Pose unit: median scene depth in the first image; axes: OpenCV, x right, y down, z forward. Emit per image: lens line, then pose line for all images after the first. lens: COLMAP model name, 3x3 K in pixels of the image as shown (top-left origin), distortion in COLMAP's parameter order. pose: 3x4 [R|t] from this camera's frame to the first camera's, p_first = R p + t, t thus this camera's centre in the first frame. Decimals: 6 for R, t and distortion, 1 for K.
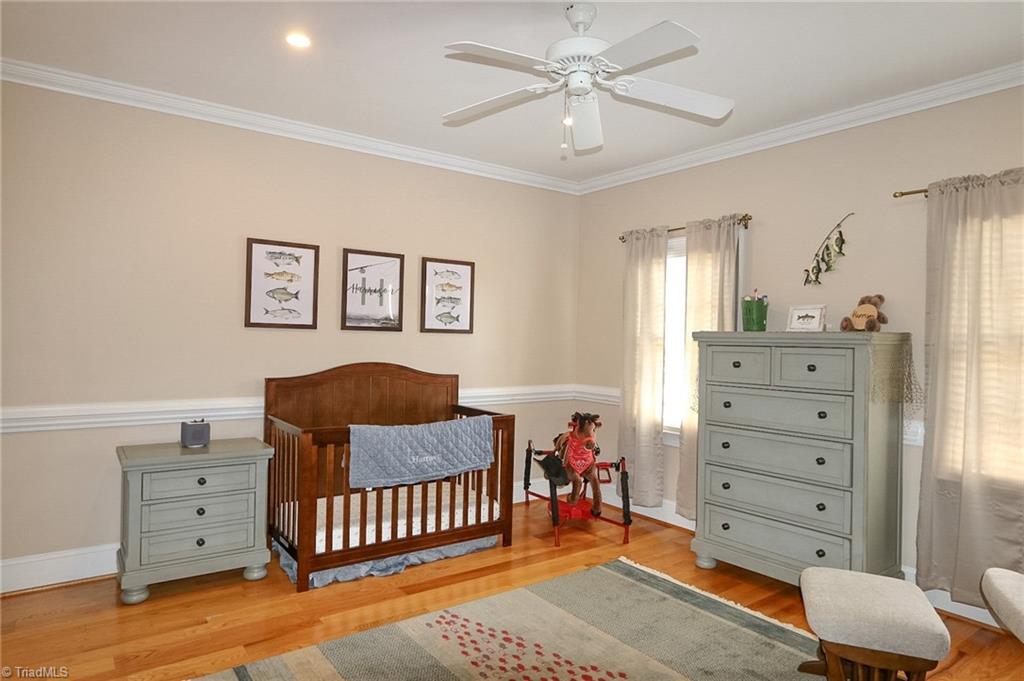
lens RADIAL K [[609.6, 0, 509.7], [0, 609.6, 340.5], [0, 0, 1]] dist [-0.003453, 0.001536]
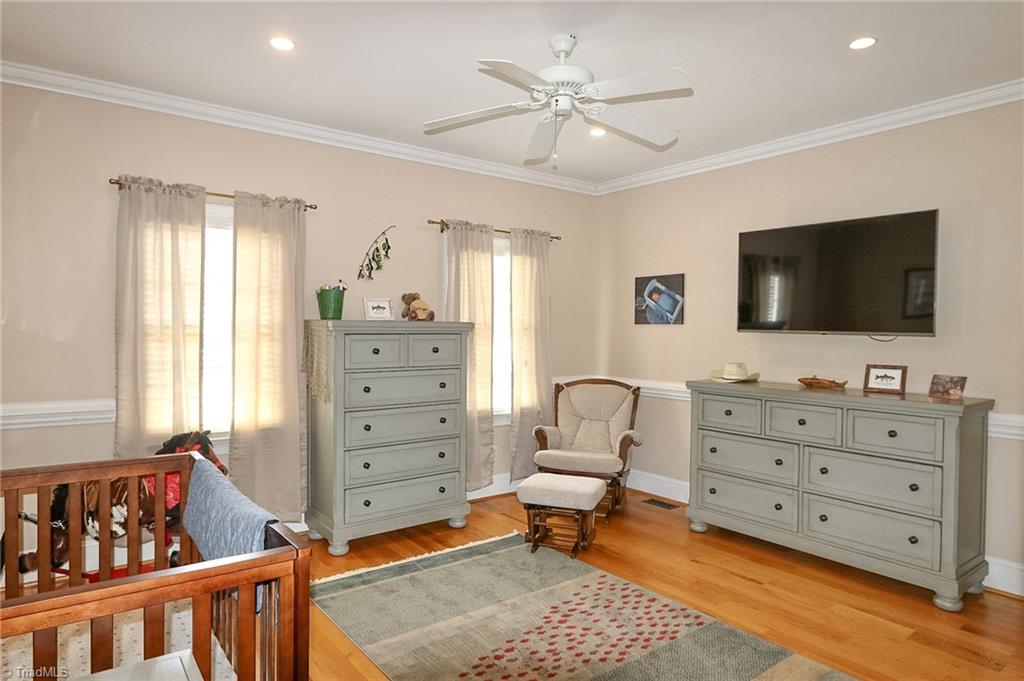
lens RADIAL K [[609.6, 0, 511.2], [0, 609.6, 335.7], [0, 0, 1]] dist [-0.003453, 0.001536]
pose [[0.005328, -0.036175, 0.999331, -0.695820], [-0.008480, 0.999308, 0.036219, -0.029169], [-0.999950, -0.008668, 0.005018, 0.737279]]
